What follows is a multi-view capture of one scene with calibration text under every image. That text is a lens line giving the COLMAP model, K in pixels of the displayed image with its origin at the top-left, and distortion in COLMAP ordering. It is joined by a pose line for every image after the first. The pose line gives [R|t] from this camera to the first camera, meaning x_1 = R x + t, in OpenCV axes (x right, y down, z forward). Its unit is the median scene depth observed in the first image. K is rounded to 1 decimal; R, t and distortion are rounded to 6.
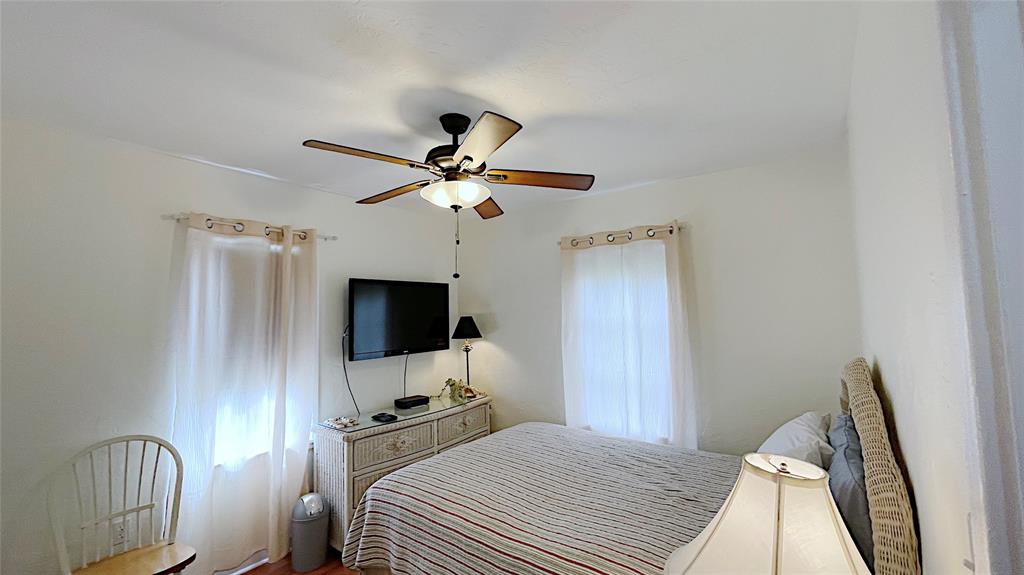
lens RADIAL K [[412.3, 0, 506.5], [0, 412.3, 286.9], [0, 0, 1]] dist [0.002072, 0.001016]
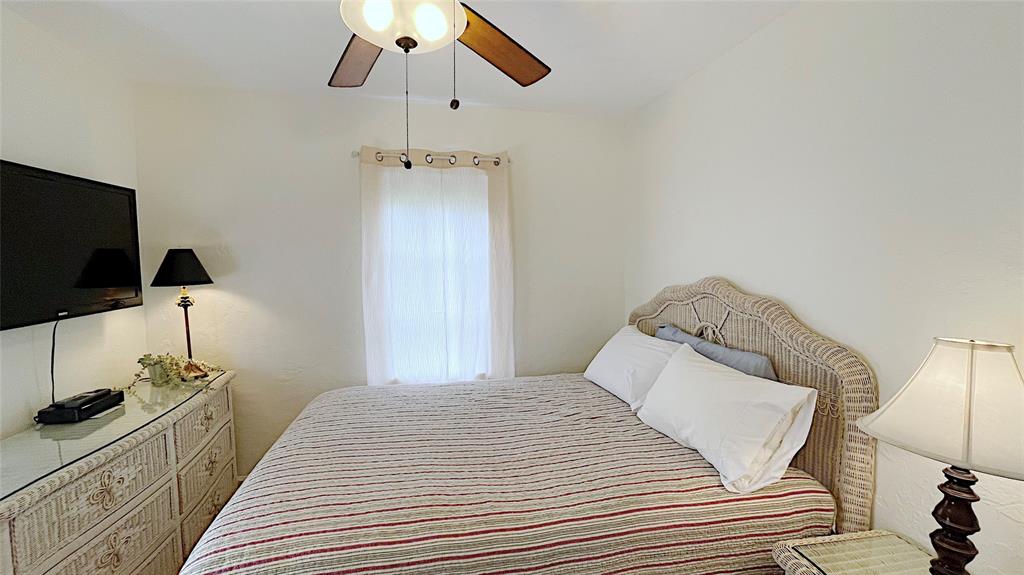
lens RADIAL K [[412.3, 0, 515.3], [0, 412.3, 290.3], [0, 0, 1]] dist [0.002072, 0.001016]
pose [[0.662247, -0.047878, 0.747755, -0.278816], [-0.054483, 0.992238, 0.111784, 0.045490], [-0.747302, -0.114768, 0.654498, 0.284459]]
